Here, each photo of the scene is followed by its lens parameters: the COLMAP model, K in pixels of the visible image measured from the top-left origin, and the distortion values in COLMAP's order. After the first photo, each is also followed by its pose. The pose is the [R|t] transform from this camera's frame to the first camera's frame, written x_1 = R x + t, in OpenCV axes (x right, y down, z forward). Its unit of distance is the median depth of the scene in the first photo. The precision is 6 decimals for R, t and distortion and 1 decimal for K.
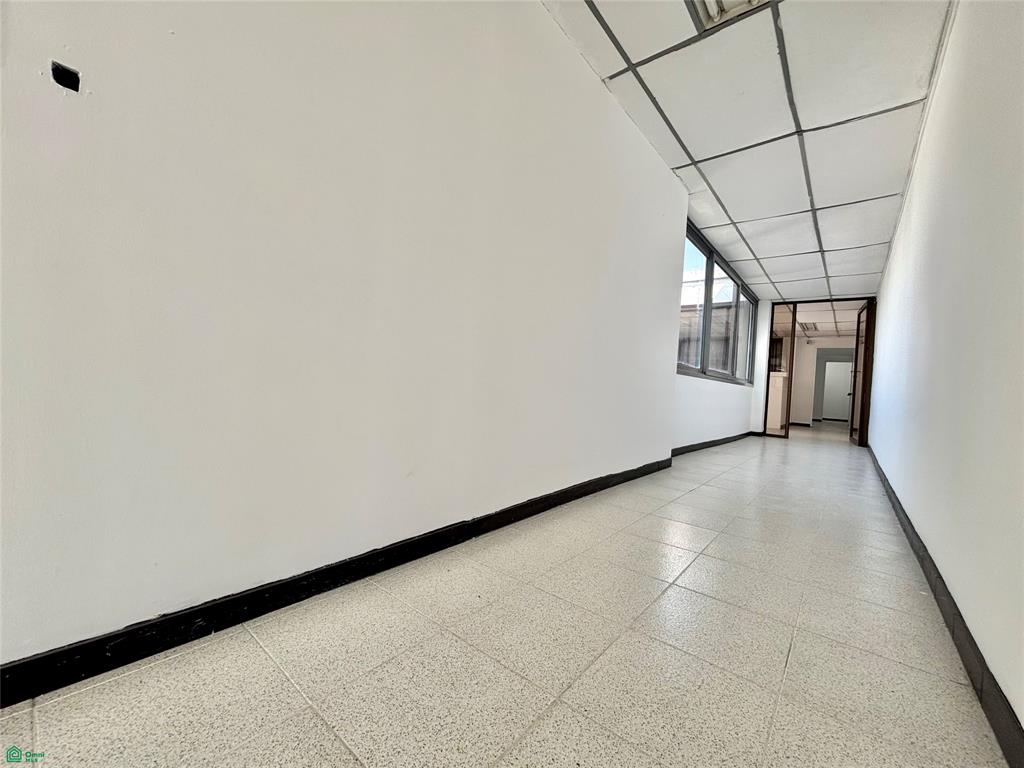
lens RADIAL K [[412.5, 0, 514.1], [0, 412.5, 383.5], [0, 0, 1]] dist [-0.000307, 0.000099]
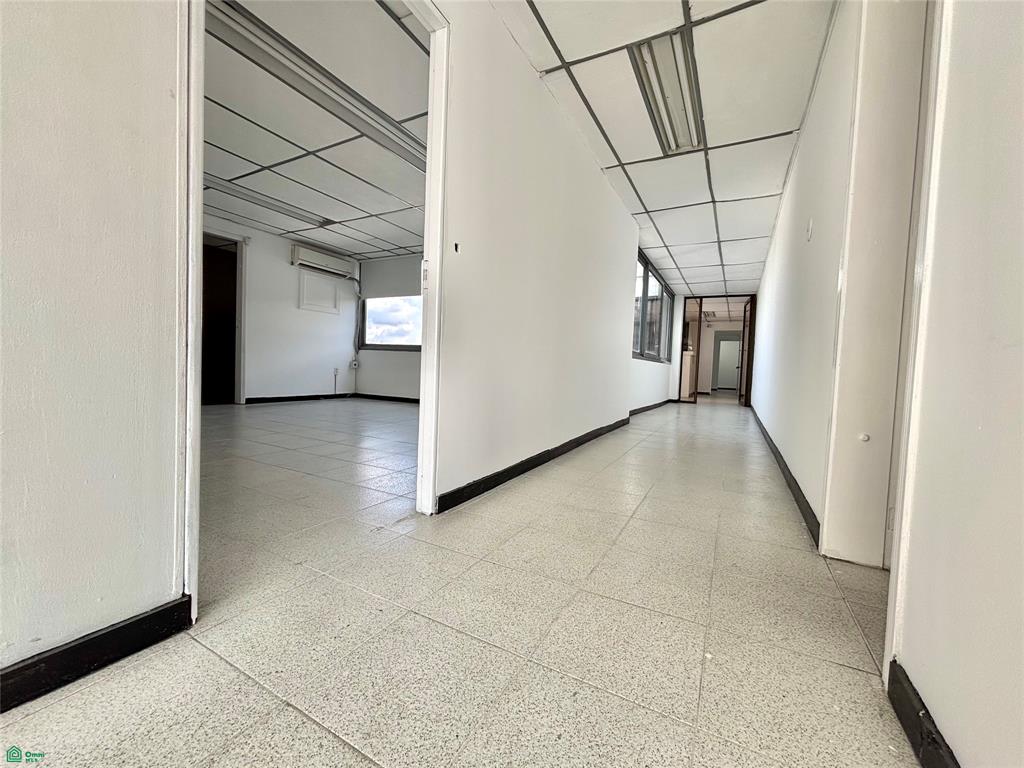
lens RADIAL K [[412.5, 0, 514.1], [0, 412.5, 383.5], [0, 0, 1]] dist [-0.000307, 0.000099]
pose [[0.981942, -0.033183, 0.186250, -0.137607], [0.024296, 0.998464, 0.049799, -0.007530], [-0.187616, -0.044375, 0.981240, -0.159389]]
